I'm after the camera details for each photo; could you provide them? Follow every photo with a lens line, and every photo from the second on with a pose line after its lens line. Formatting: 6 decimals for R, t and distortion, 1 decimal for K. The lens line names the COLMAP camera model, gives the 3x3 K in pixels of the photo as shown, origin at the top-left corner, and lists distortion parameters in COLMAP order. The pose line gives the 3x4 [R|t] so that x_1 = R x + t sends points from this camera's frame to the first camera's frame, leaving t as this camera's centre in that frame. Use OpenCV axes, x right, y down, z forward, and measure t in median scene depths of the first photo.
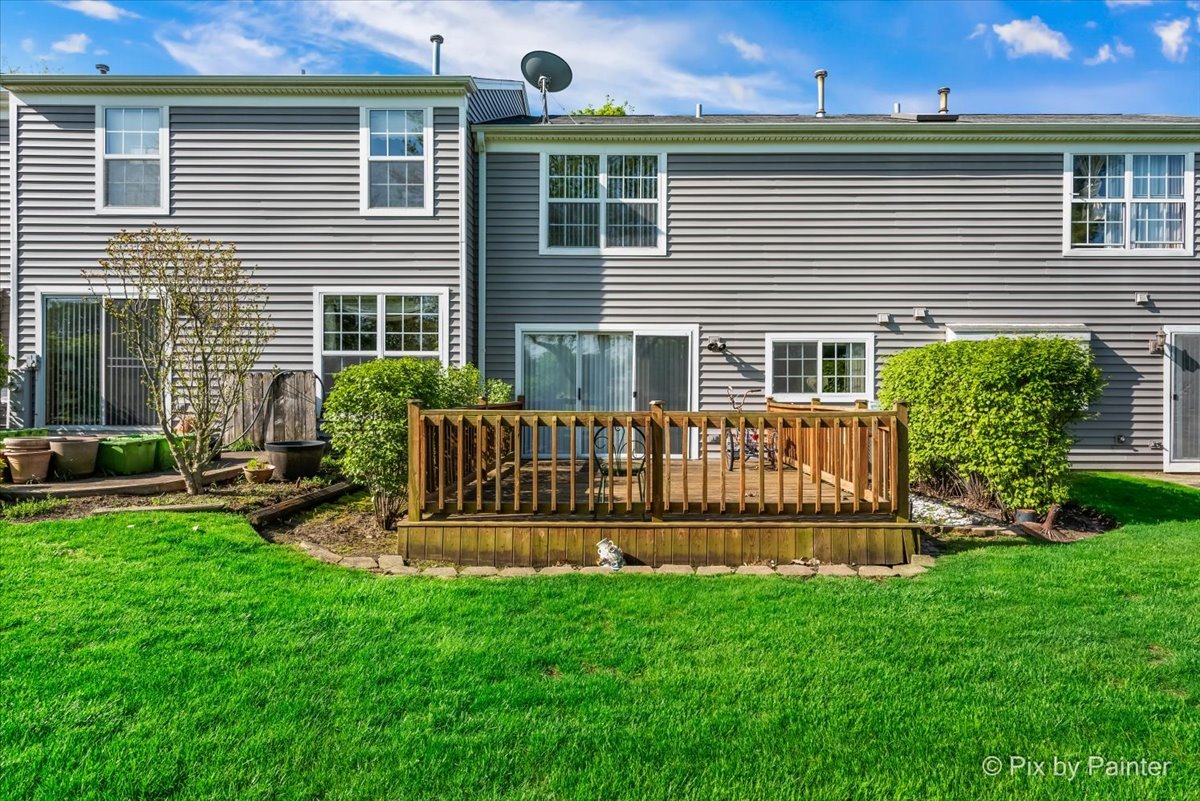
lens RADIAL K [[746.3, 0, 603.1], [0, 746.3, 391.5], [0, 0, 1]] dist [0.024394, -0.015410]
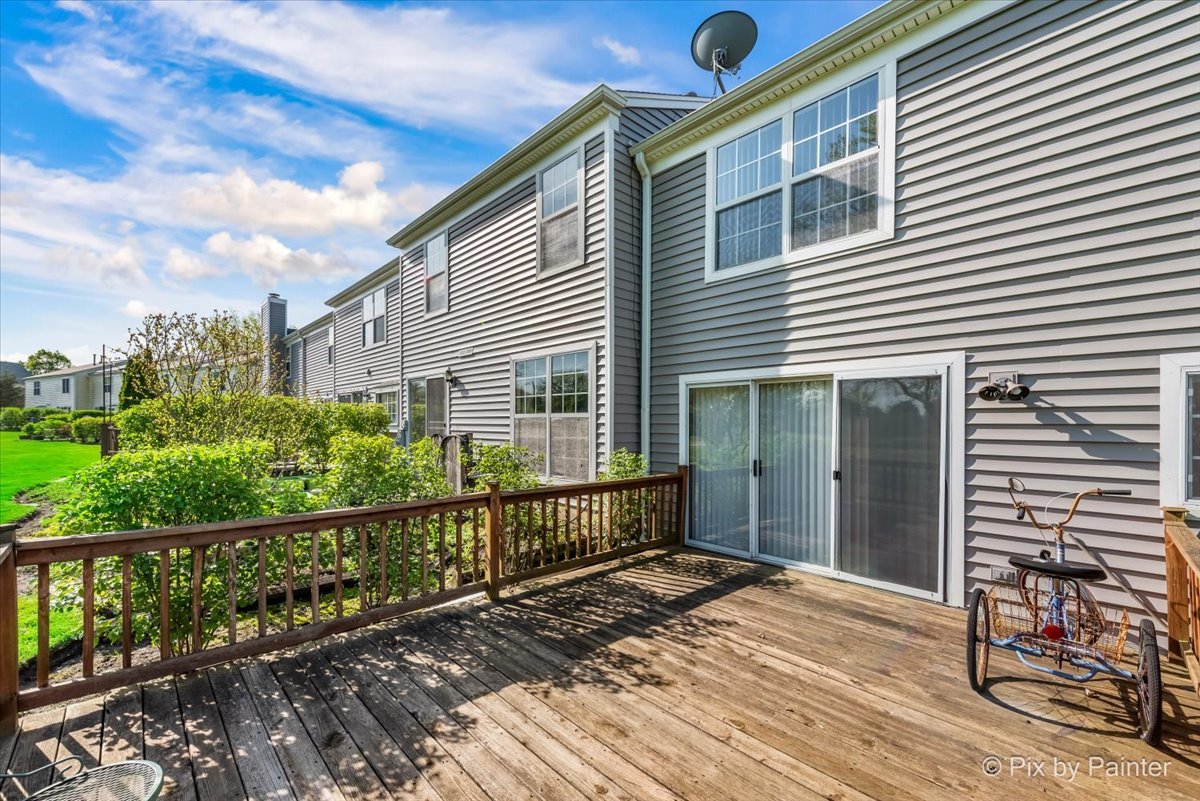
lens RADIAL K [[490.1, 0, 582.2], [0, 490.1, 426.5], [0, 0, 1]] dist [0.003043, -0.000622]
pose [[0.681030, 0.001880, -0.732253, 0.199581], [-0.008935, 0.999944, -0.005742, -0.033028], [0.732201, 0.010453, 0.681009, 0.574964]]
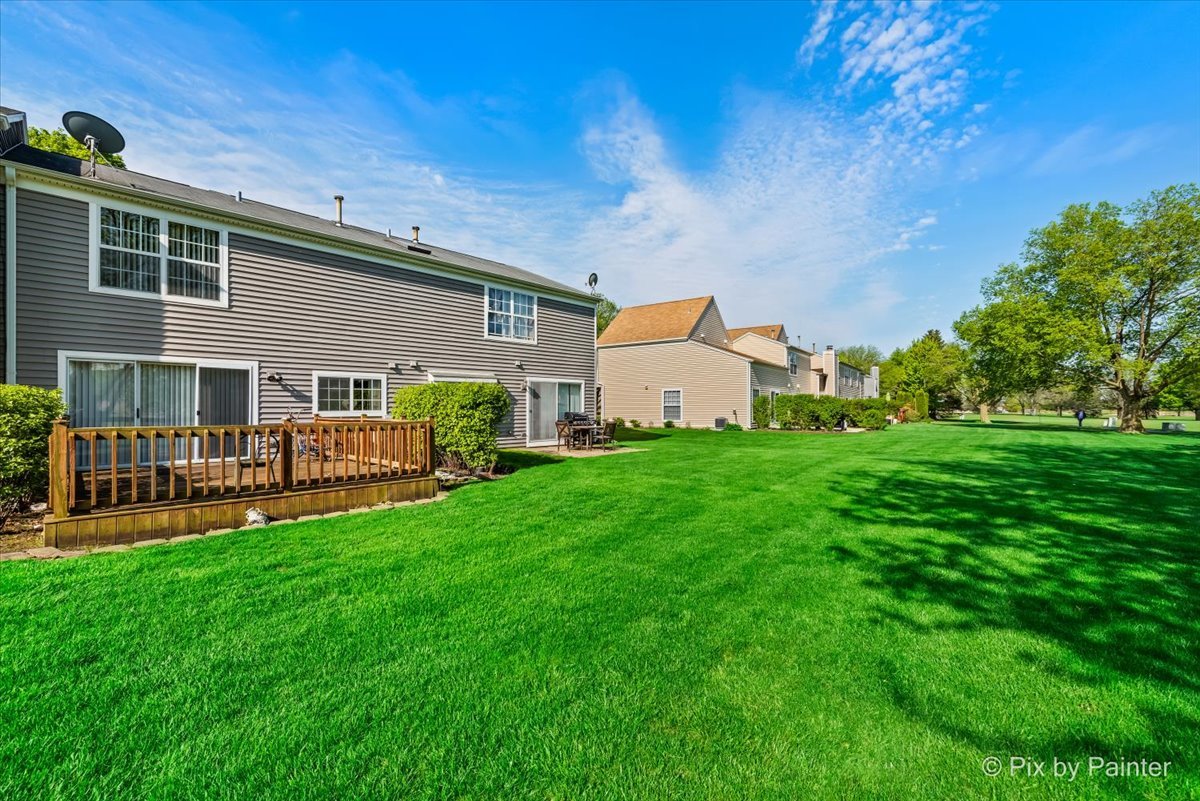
lens RADIAL K [[490.1, 0, 606.5], [0, 490.1, 409.5], [0, 0, 1]] dist [0.003043, -0.000622]
pose [[0.684212, -0.006647, 0.729253, -0.094315], [0.004684, 0.999978, 0.004719, -0.002779], [-0.729268, 0.000187, 0.684228, -0.091073]]
